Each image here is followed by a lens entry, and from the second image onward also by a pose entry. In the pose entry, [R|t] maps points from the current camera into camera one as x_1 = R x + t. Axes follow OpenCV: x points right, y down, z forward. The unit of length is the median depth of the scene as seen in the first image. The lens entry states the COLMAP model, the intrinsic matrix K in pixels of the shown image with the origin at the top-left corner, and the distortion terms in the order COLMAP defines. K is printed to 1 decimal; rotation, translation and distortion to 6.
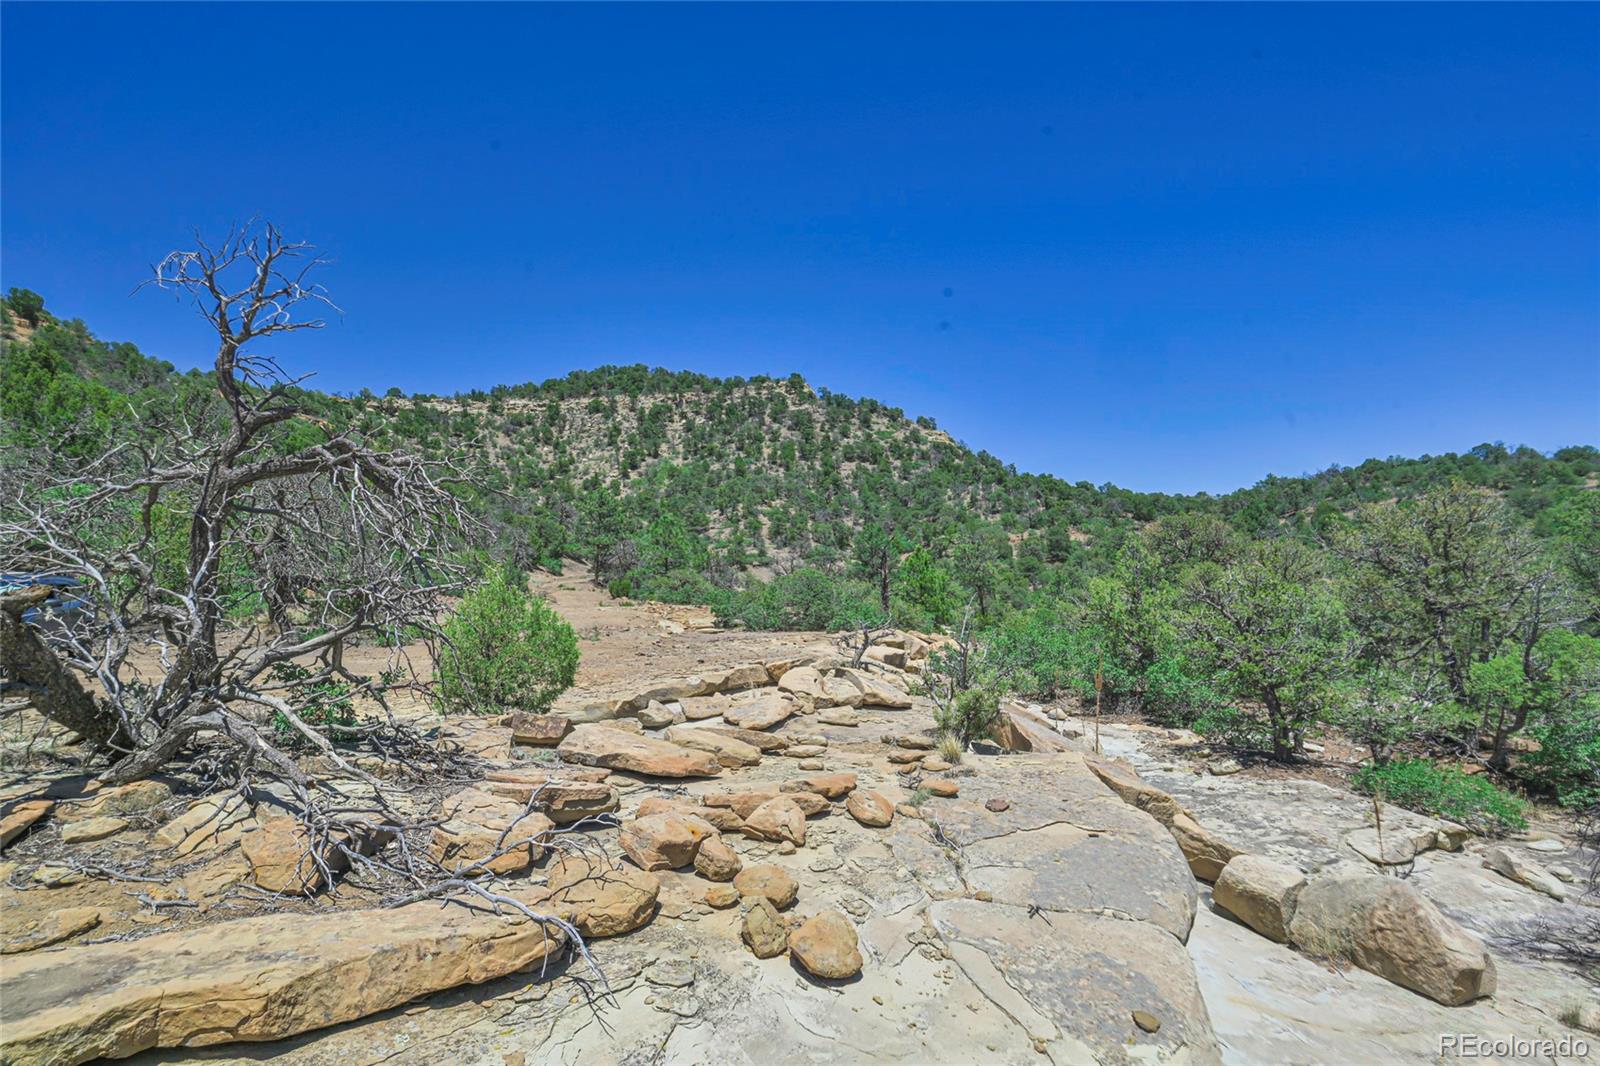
lens RADIAL K [[924.8, 0, 806.8], [0, 924.8, 533.5], [0, 0, 1]] dist [-0.025682, 0.007521]
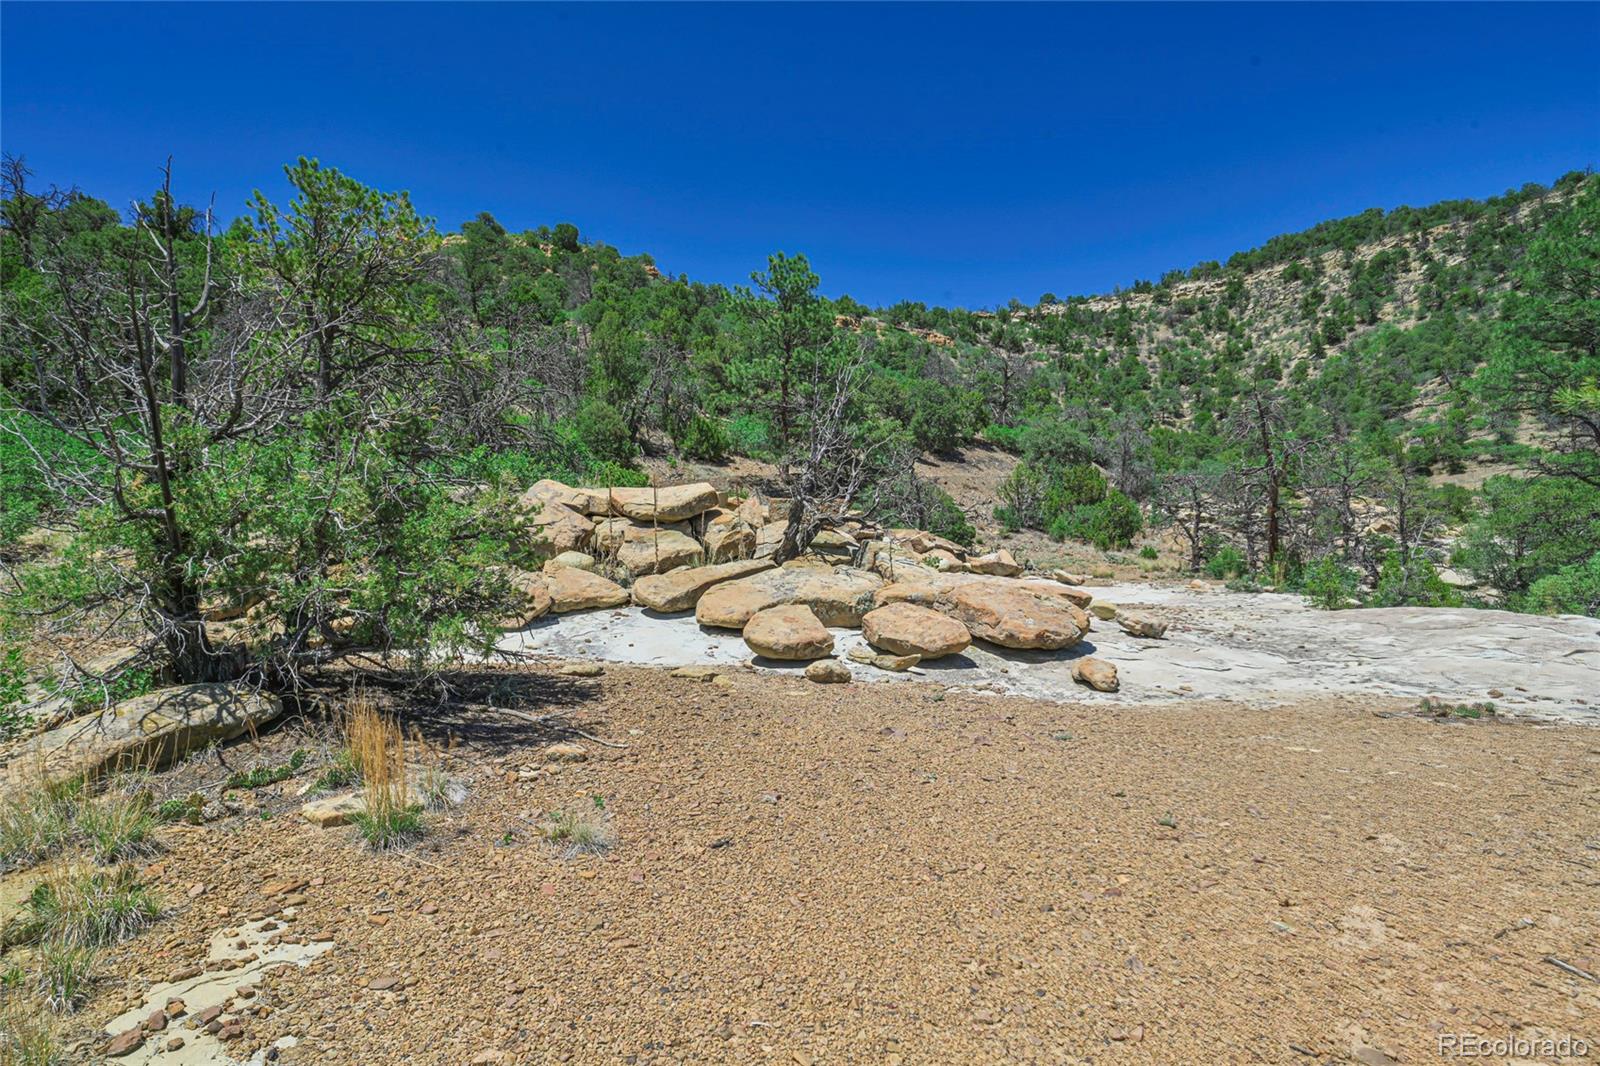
lens RADIAL K [[924.8, 0, 813.1], [0, 924.8, 535.0], [0, 0, 1]] dist [-0.025682, 0.007521]
pose [[0.702836, 0.000843, -0.711351, 0.028755], [0.051499, 0.997315, 0.052065, 0.017315], [0.709485, -0.073227, 0.700905, 0.196788]]
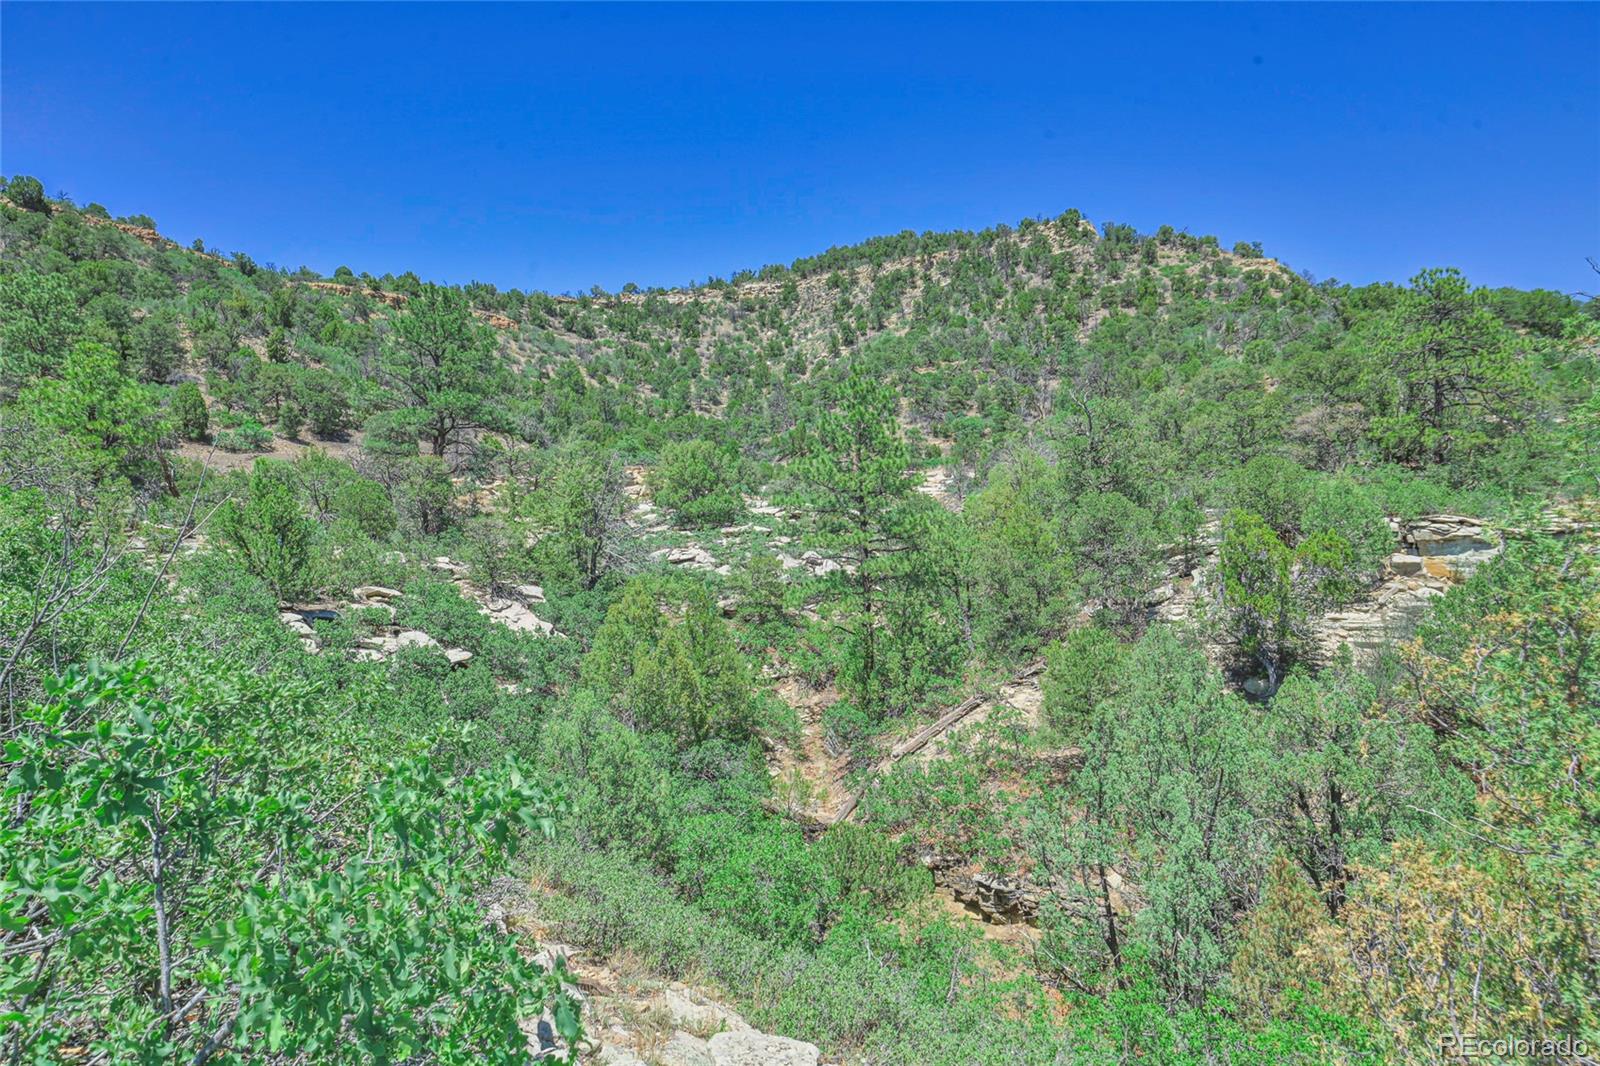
lens RADIAL K [[924.8, 0, 811.9], [0, 924.8, 525.5], [0, 0, 1]] dist [-0.025682, 0.007521]
pose [[0.908665, -0.003305, -0.417514, 0.118255], [0.040928, 0.995858, 0.081191, 0.020594], [0.415516, -0.090863, 0.905036, 0.199217]]
